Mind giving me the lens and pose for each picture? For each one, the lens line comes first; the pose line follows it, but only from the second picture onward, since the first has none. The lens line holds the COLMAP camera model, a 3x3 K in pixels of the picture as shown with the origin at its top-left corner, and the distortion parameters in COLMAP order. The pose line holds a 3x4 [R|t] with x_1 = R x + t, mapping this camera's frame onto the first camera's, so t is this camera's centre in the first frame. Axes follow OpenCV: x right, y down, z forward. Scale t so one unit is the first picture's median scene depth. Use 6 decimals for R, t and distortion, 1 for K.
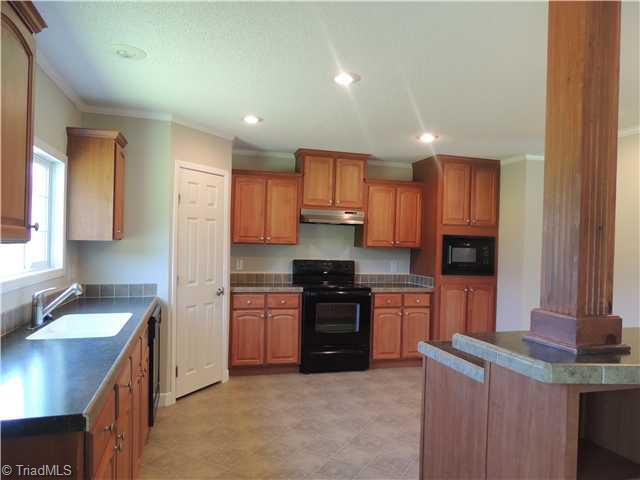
lens RADIAL K [[457.2, 0, 320.4], [0, 457.2, 239.9], [0, 0, 1]] dist [-0.000816, 0.001576]
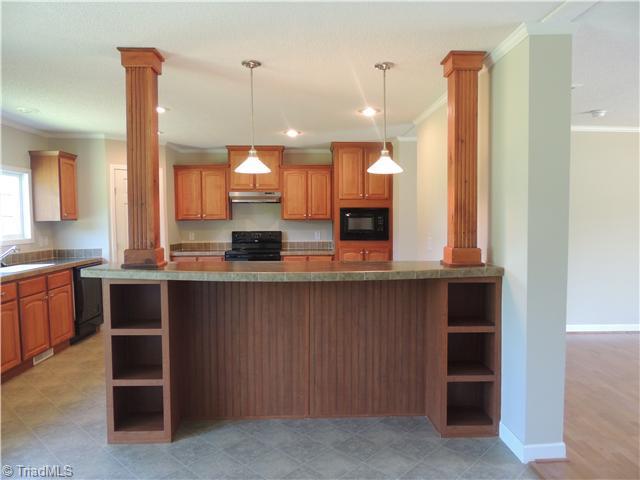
lens RADIAL K [[457.2, 0, 317.6], [0, 457.2, 240.1], [0, 0, 1]] dist [-0.000816, 0.001576]
pose [[0.969291, -0.022010, -0.244929, 0.508856], [0.034435, 0.998322, 0.046560, 0.016415], [0.243494, -0.053565, 0.968422, -0.203430]]
